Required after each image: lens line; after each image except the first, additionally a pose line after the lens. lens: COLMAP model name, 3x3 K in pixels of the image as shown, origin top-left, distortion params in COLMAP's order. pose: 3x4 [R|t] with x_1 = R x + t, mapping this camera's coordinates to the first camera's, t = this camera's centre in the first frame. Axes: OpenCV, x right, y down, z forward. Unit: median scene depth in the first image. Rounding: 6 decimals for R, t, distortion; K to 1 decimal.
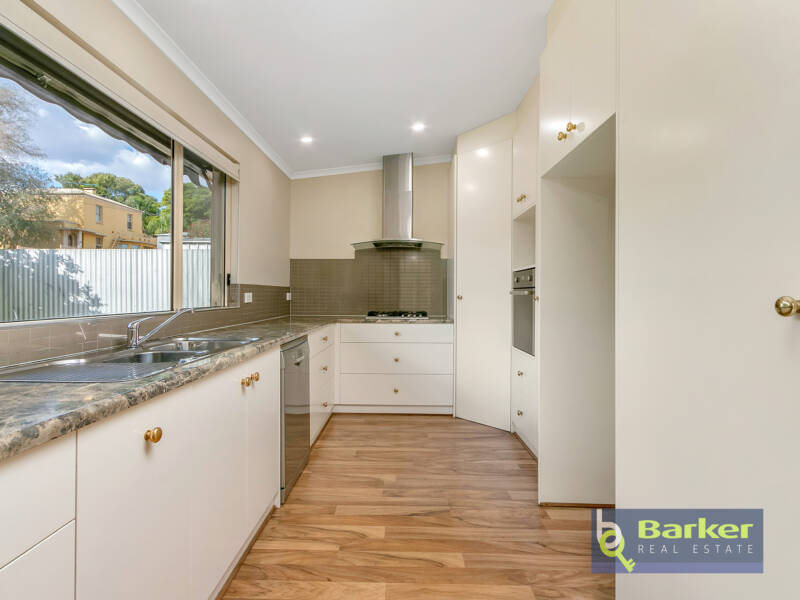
lens RADIAL K [[426.5, 0, 390.4], [0, 426.5, 296.8], [0, 0, 1]] dist [0.003693, -0.002033]
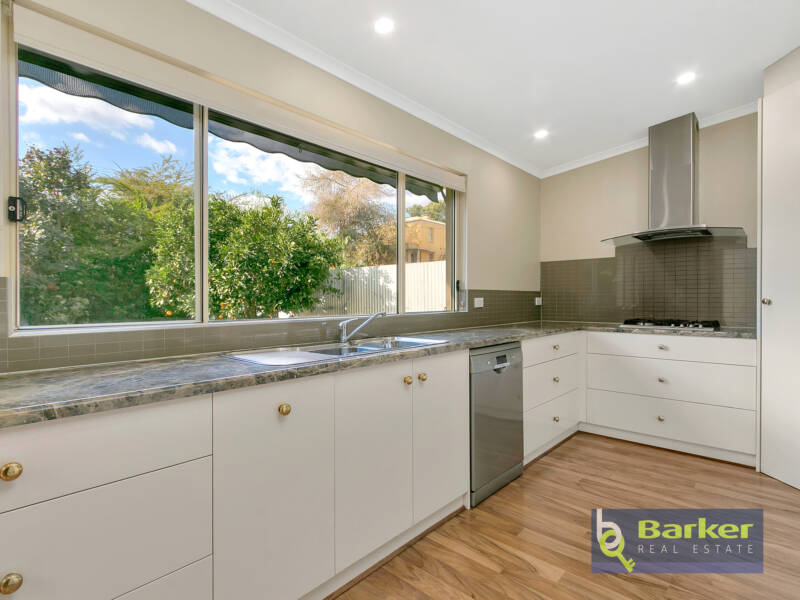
lens RADIAL K [[422.8, 0, 400.0], [0, 422.8, 300.0], [0, 0, 1]] dist [0.000513, 0.000067]
pose [[0.745013, -0.005006, -0.667031, 0.197077], [0.003069, 0.999987, -0.004076, -0.000622], [0.667043, 0.000989, 0.745019, 0.095366]]
